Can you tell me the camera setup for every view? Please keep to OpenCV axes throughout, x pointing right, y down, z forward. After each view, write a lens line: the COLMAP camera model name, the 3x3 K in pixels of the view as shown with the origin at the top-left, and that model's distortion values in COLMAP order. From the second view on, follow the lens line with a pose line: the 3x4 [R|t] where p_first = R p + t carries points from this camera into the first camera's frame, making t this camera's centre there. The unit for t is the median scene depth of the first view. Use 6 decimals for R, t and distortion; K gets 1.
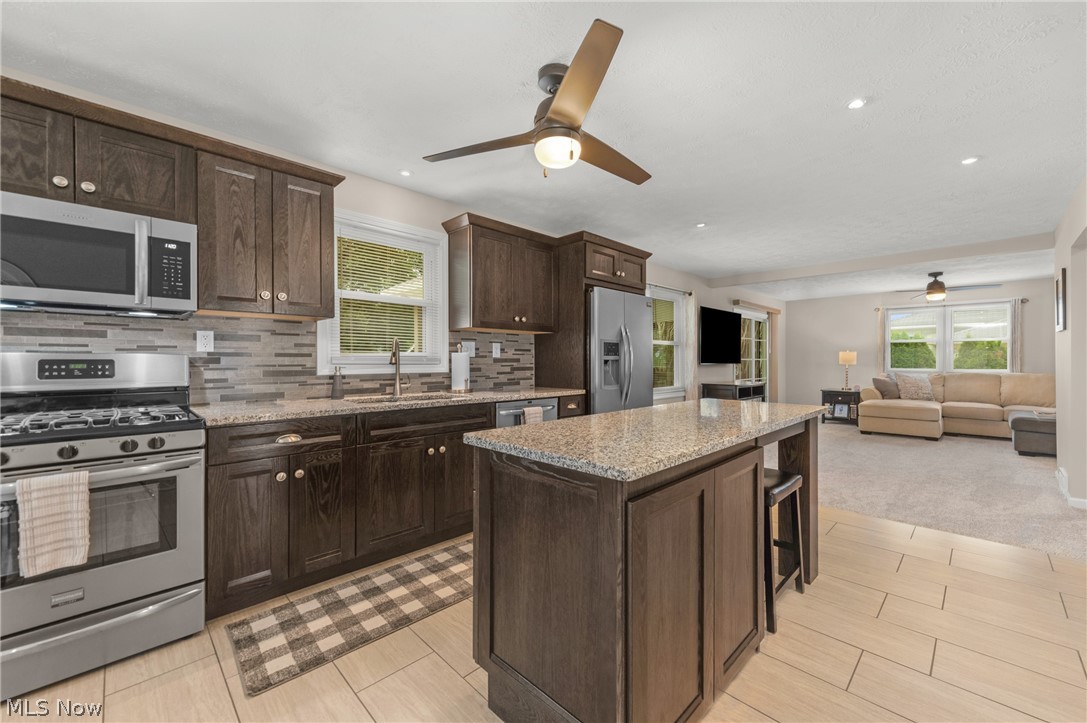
lens RADIAL K [[432.8, 0, 548.2], [0, 432.8, 363.3], [0, 0, 1]] dist [0.011370, -0.003786]
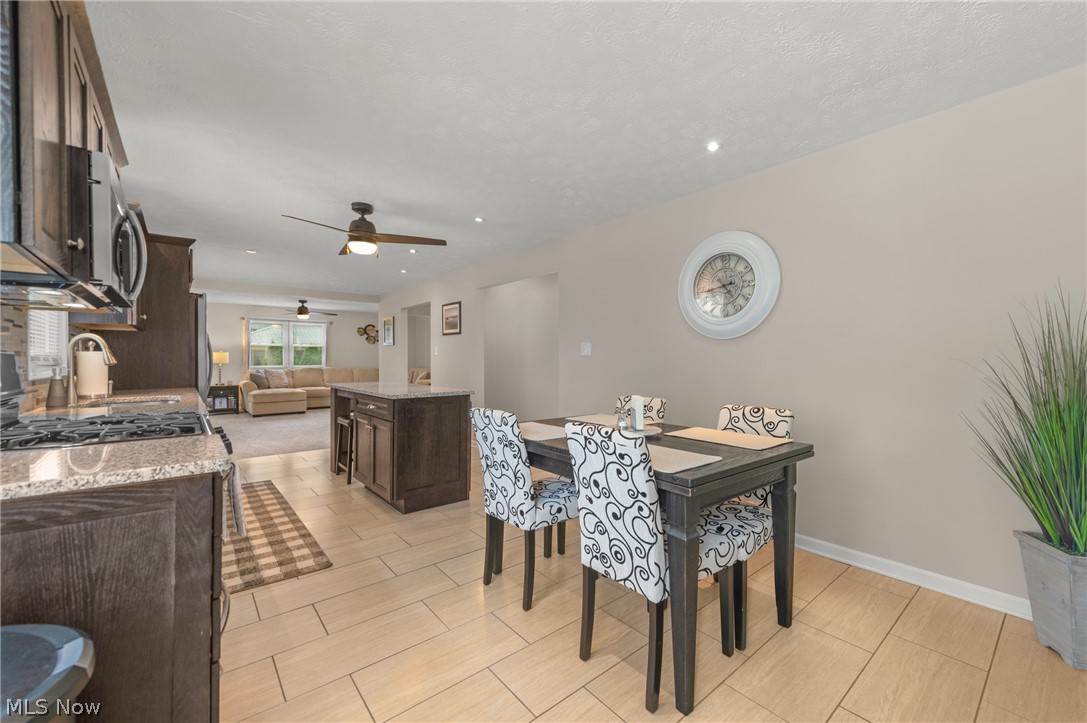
lens RADIAL K [[432.8, 0, 541.0], [0, 432.8, 350.7], [0, 0, 1]] dist [0.011370, -0.003786]
pose [[0.134027, 0.017778, 0.990818, -0.471429], [0.009117, 0.999775, -0.019172, -0.000738], [-0.990936, 0.011602, 0.133835, 0.000234]]
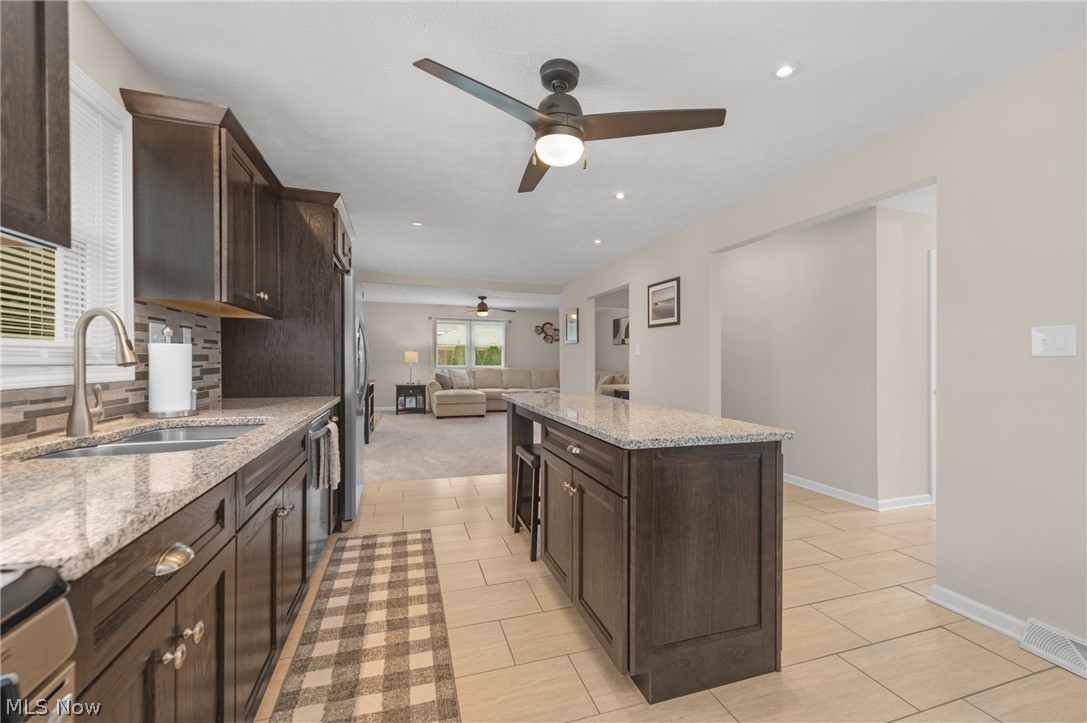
lens RADIAL K [[432.8, 0, 561.7], [0, 432.8, 361.8], [0, 0, 1]] dist [0.011370, -0.003786]
pose [[0.449900, -0.000032, 0.893079, -0.236394], [-0.001869, 0.999998, 0.000978, -0.001301], [-0.893077, -0.002109, 0.449899, 0.152929]]
